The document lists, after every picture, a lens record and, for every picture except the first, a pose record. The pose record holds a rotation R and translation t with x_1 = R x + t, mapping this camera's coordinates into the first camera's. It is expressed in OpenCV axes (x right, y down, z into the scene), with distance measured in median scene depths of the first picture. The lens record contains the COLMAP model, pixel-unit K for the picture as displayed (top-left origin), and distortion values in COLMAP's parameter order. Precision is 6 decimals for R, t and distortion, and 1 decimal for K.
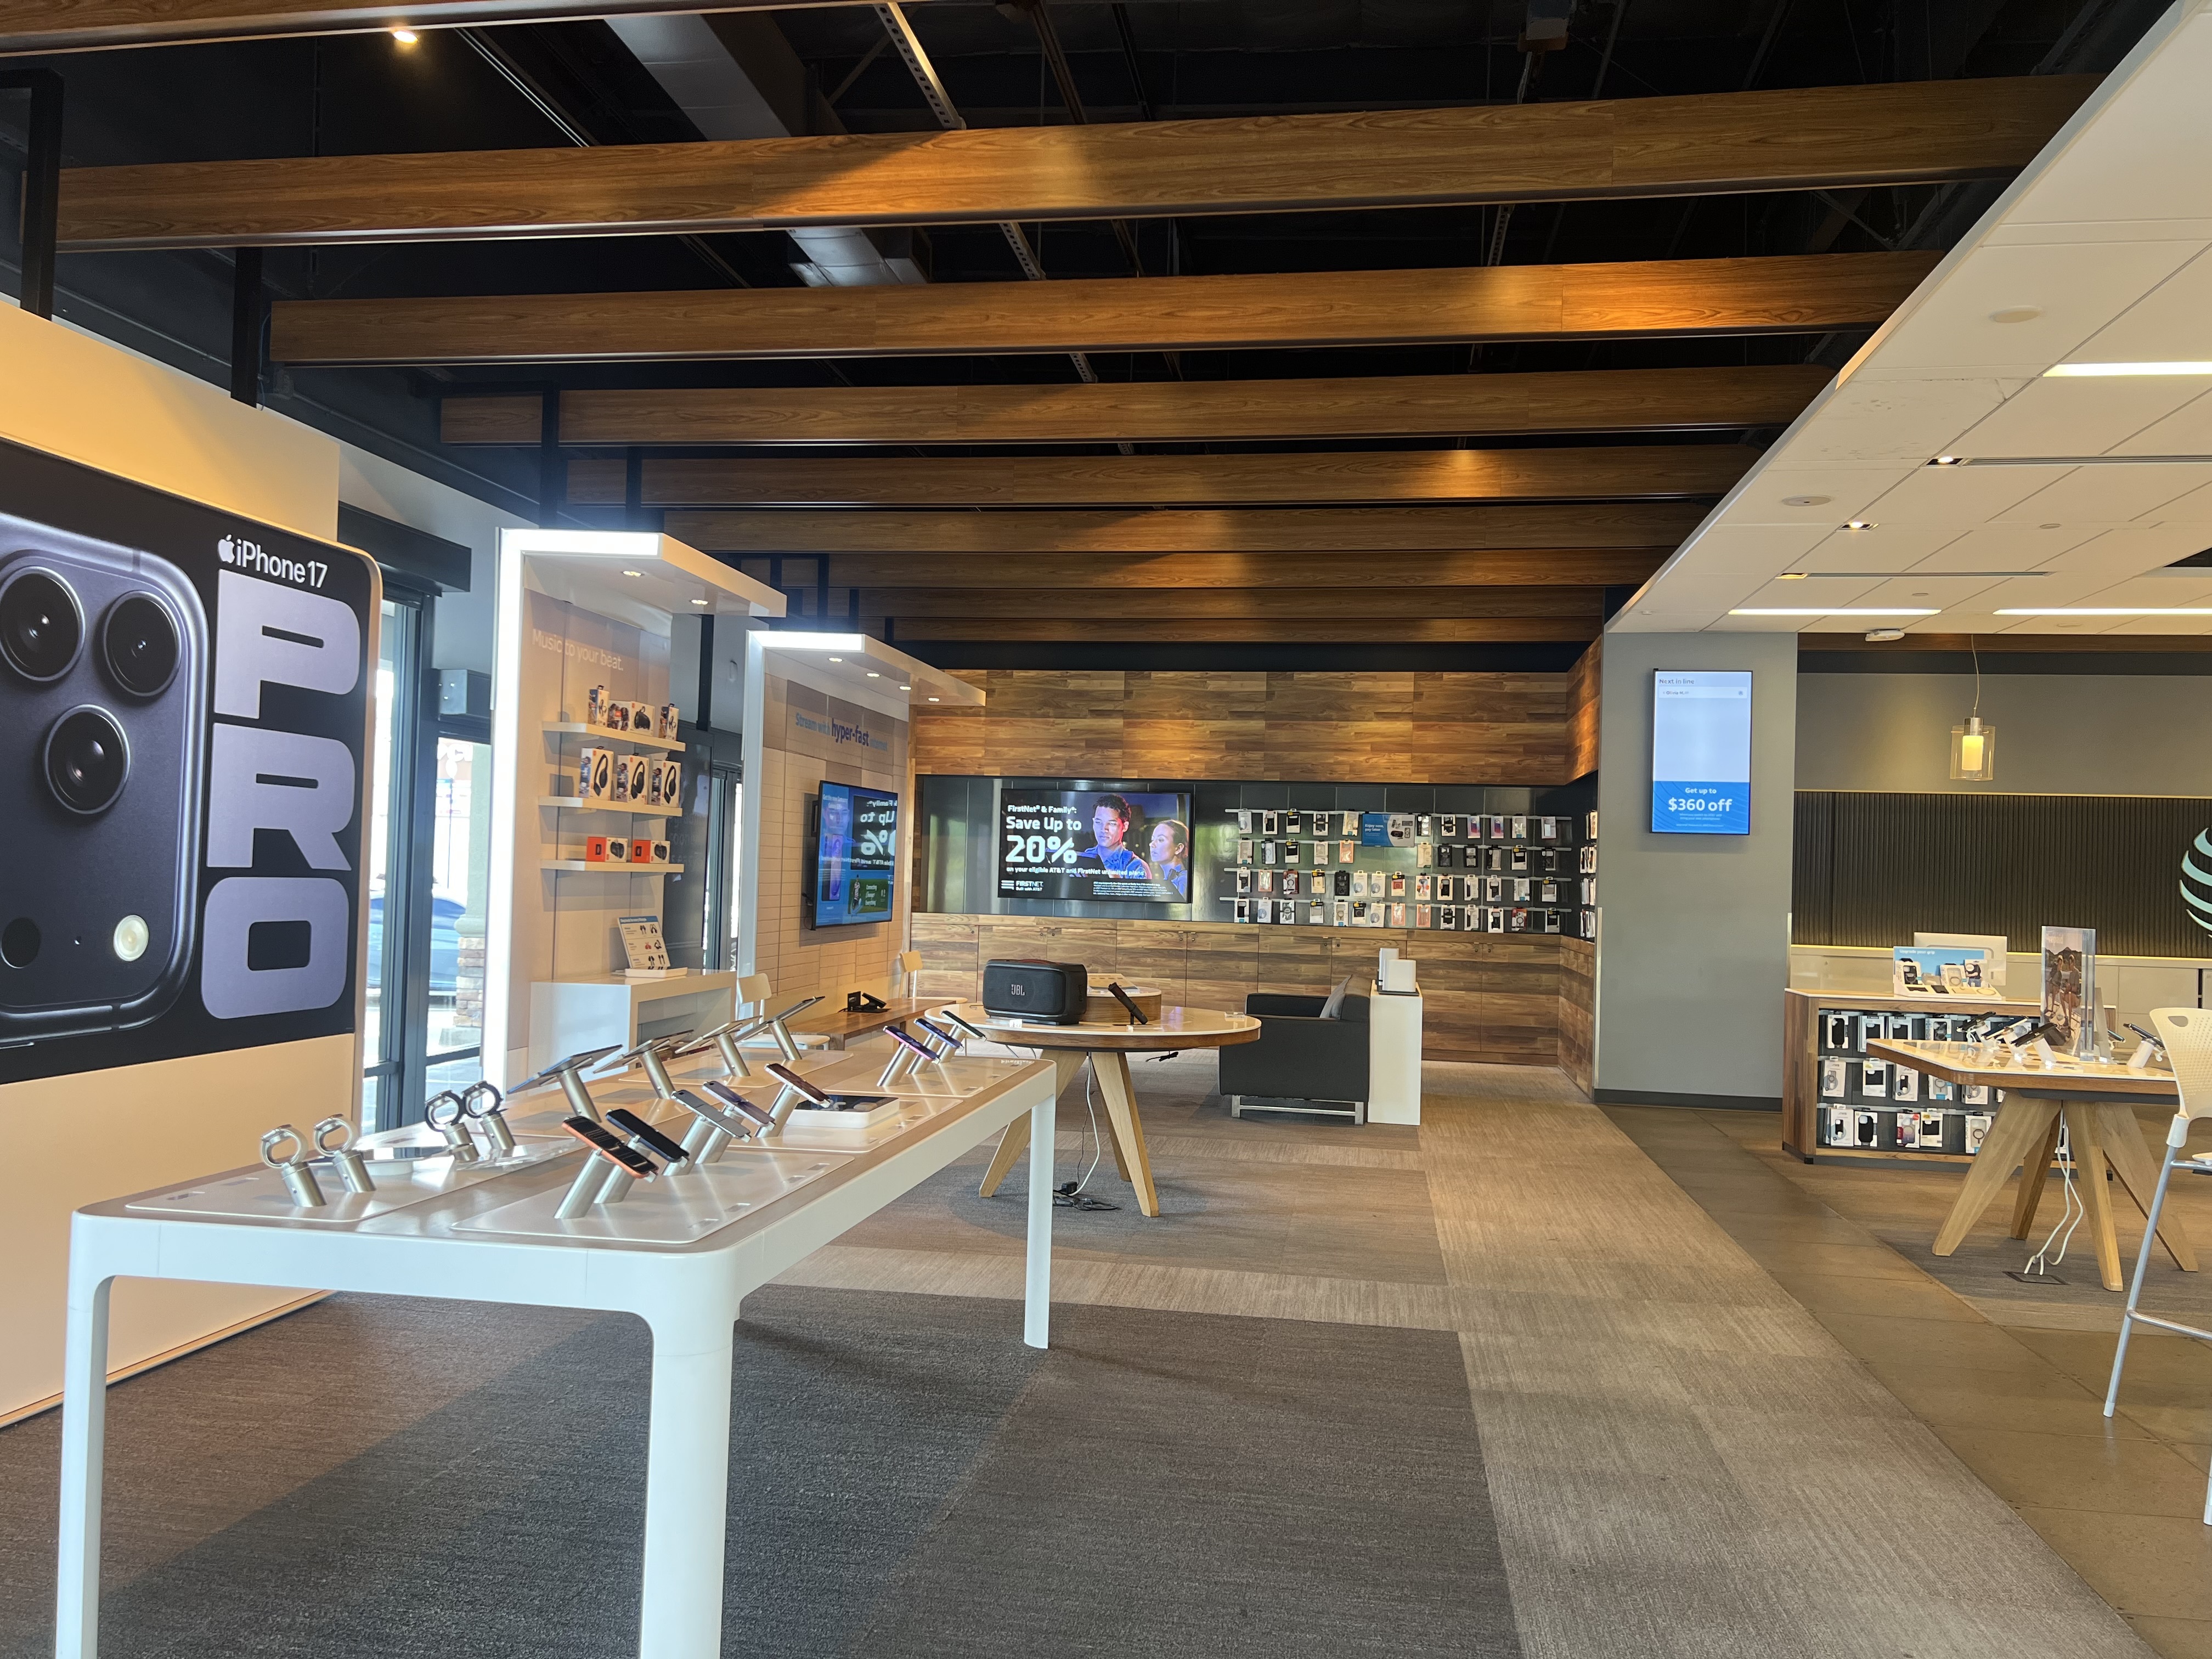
lens RADIAL K [[1651.8, 0, 1104.6], [0, 1651.8, 830.0], [0, 0, 1]] dist [0.045192, -0.006091]
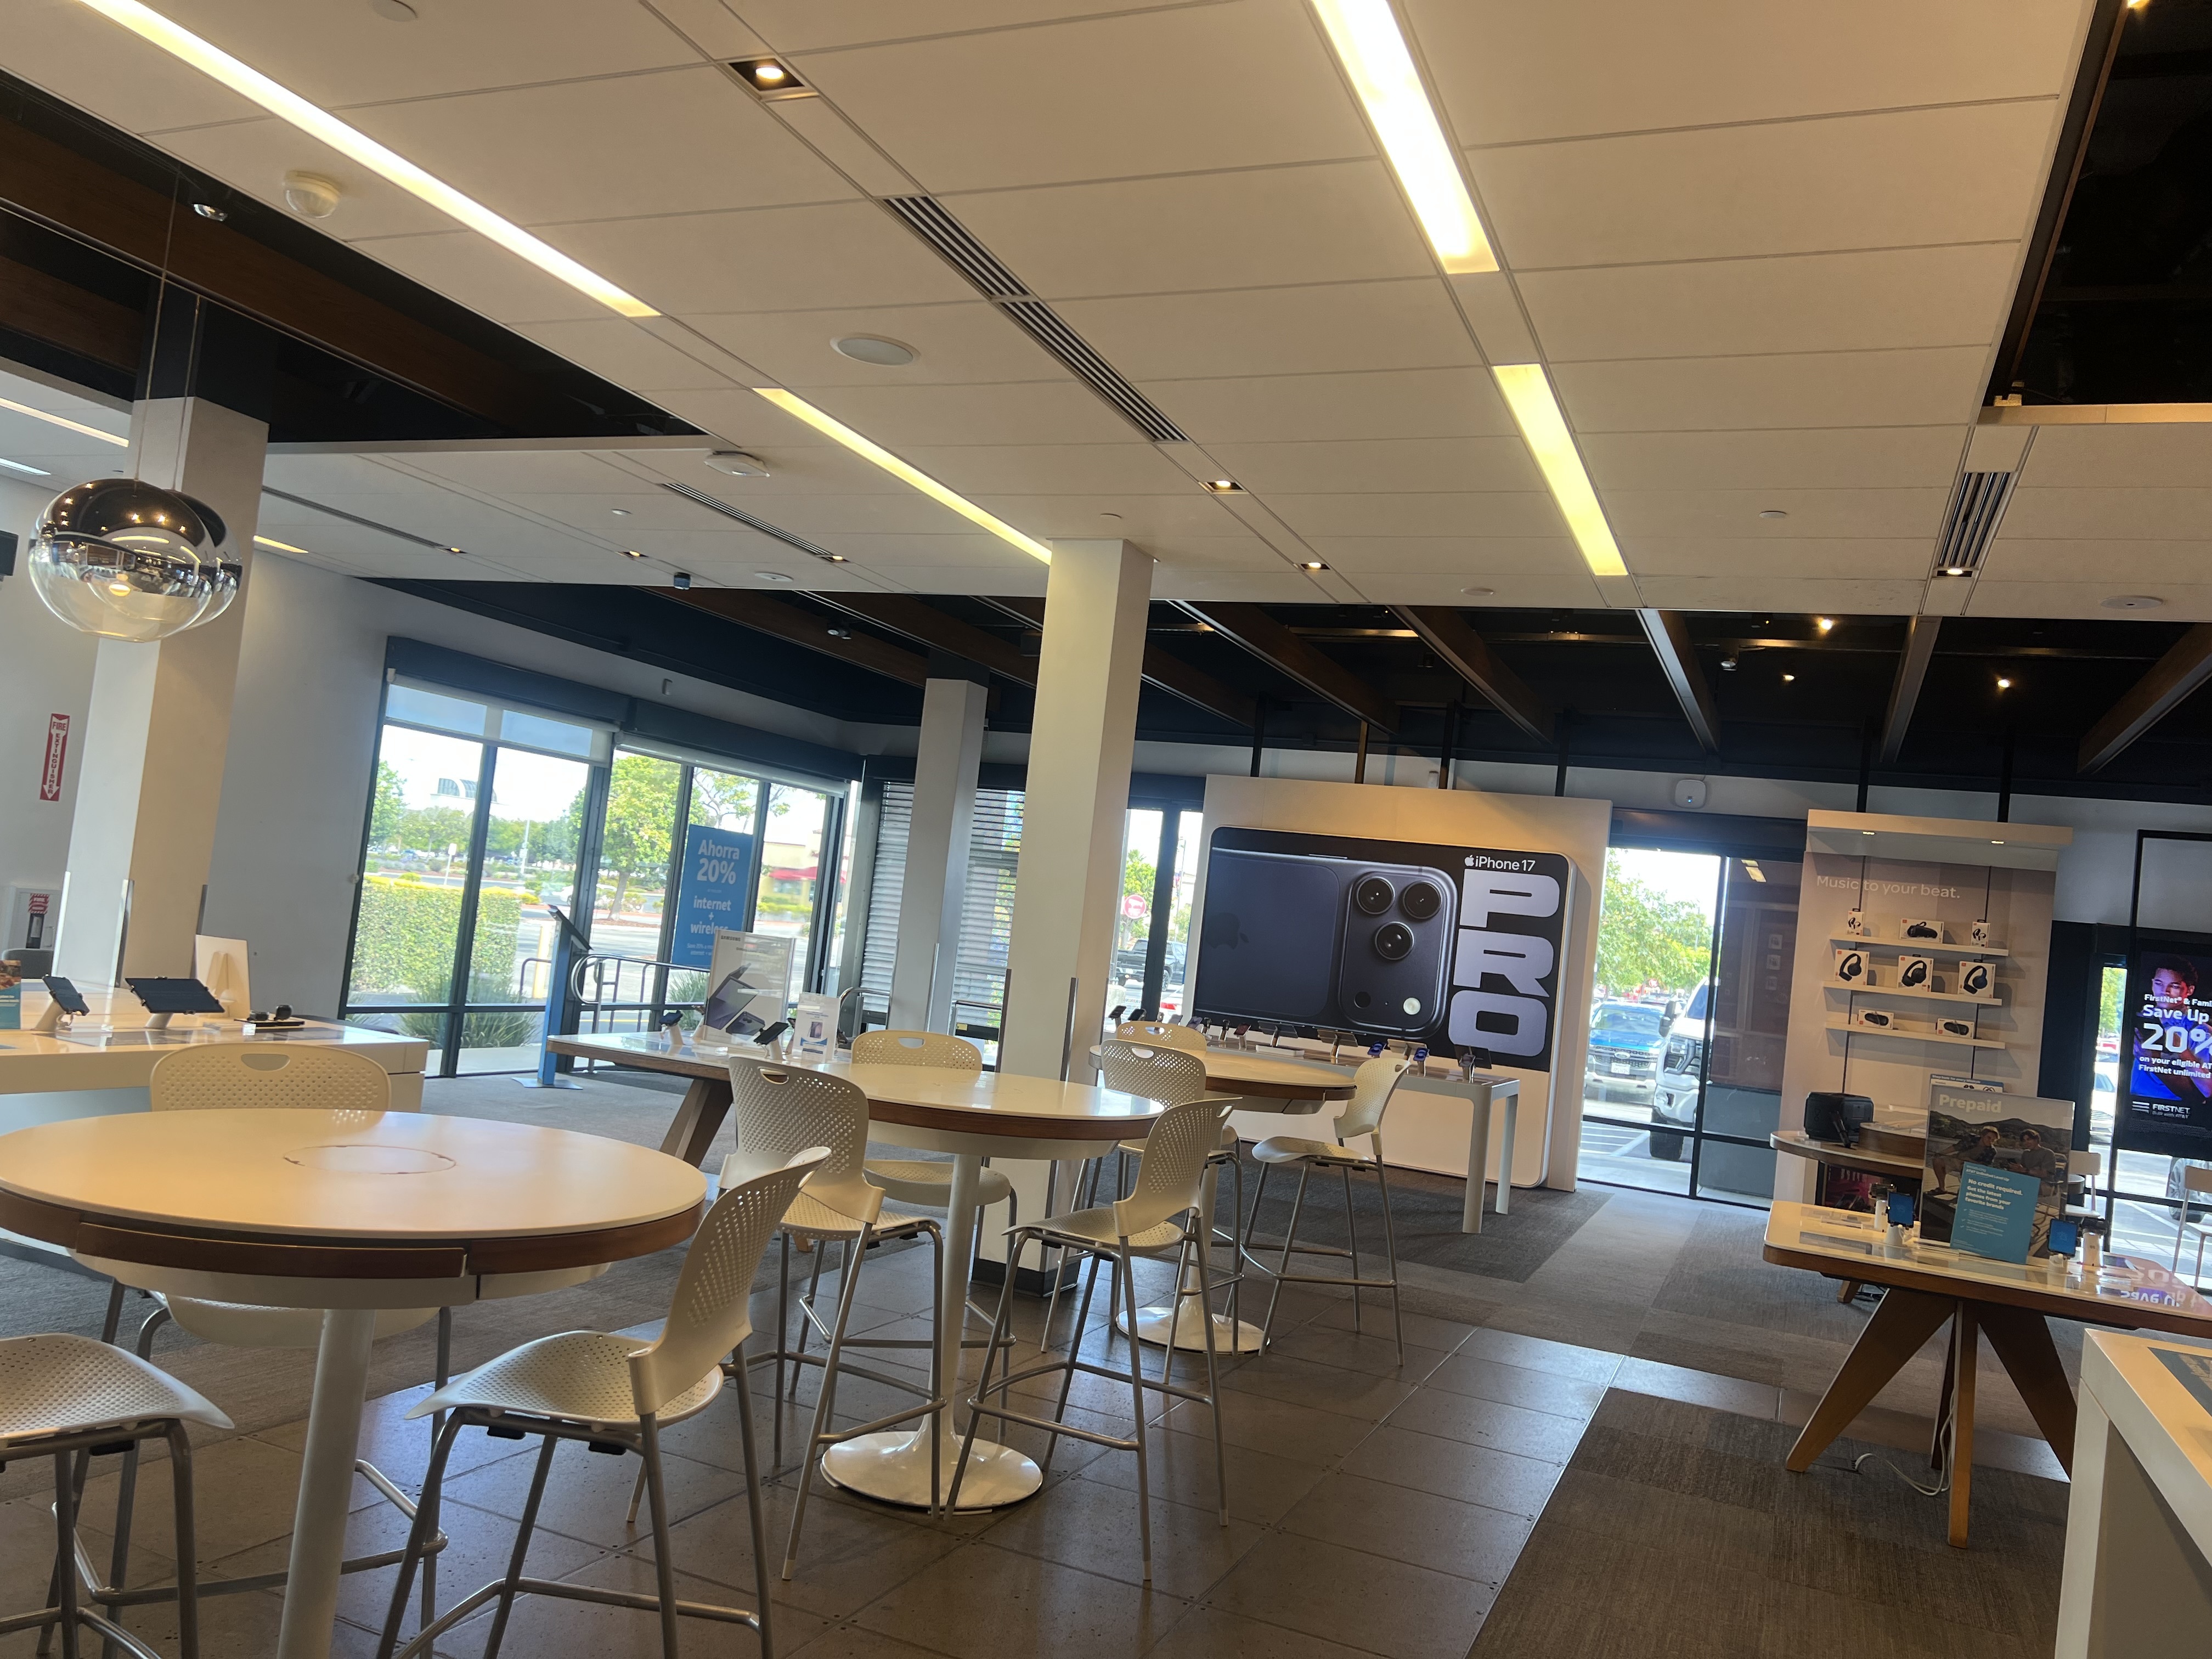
lens RADIAL K [[1651.8, 0, 1108.2], [0, 1651.8, 837.3], [0, 0, 1]] dist [0.045192, -0.006091]
pose [[-0.234297, -0.113214, -0.965550, 1.949470], [-0.092724, 0.991270, -0.093730, 0.080353], [0.967733, 0.067569, -0.242750, 1.025328]]
